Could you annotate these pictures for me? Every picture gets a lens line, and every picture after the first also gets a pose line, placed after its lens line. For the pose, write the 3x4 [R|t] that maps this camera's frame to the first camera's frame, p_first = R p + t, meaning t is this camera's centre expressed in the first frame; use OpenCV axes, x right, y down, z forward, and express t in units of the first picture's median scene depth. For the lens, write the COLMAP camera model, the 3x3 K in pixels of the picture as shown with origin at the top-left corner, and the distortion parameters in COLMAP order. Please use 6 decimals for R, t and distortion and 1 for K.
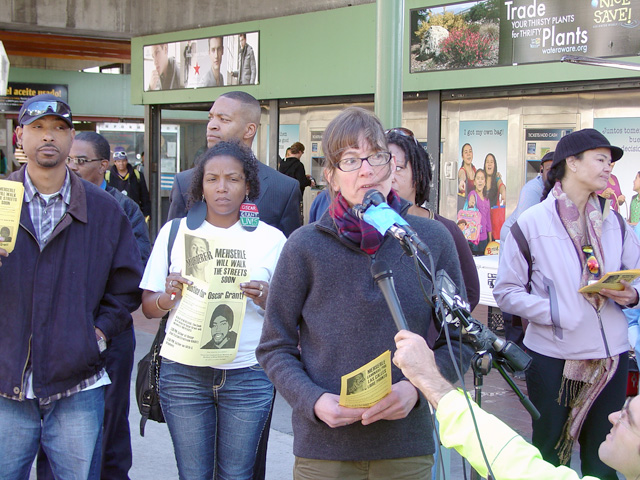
lens RADIAL K [[1290.4, 0, 331.2], [0, 1290.4, 239.1], [0, 0, 1]] dist [0.077834, 0.178066]
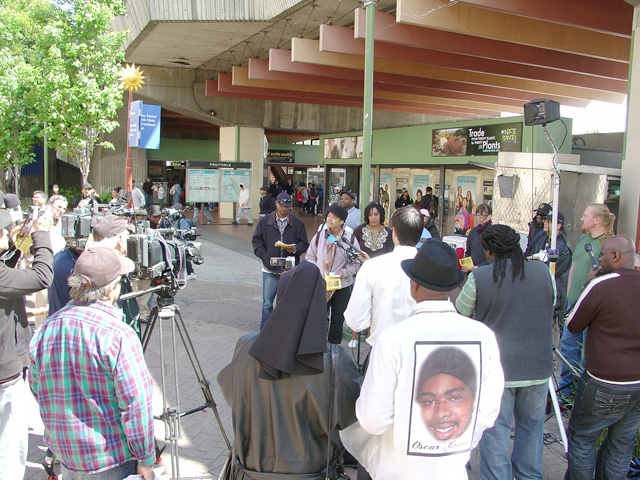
lens RADIAL K [[737.4, 0, 320.0], [0, 737.4, 240.0], [0, 0, 1]] dist [-0.009557, -0.004363]
pose [[0.983711, 0.031800, -0.176924, 0.091728], [-0.026724, 0.999162, 0.030999, -0.012154], [0.177762, -0.025765, 0.983736, -0.314430]]
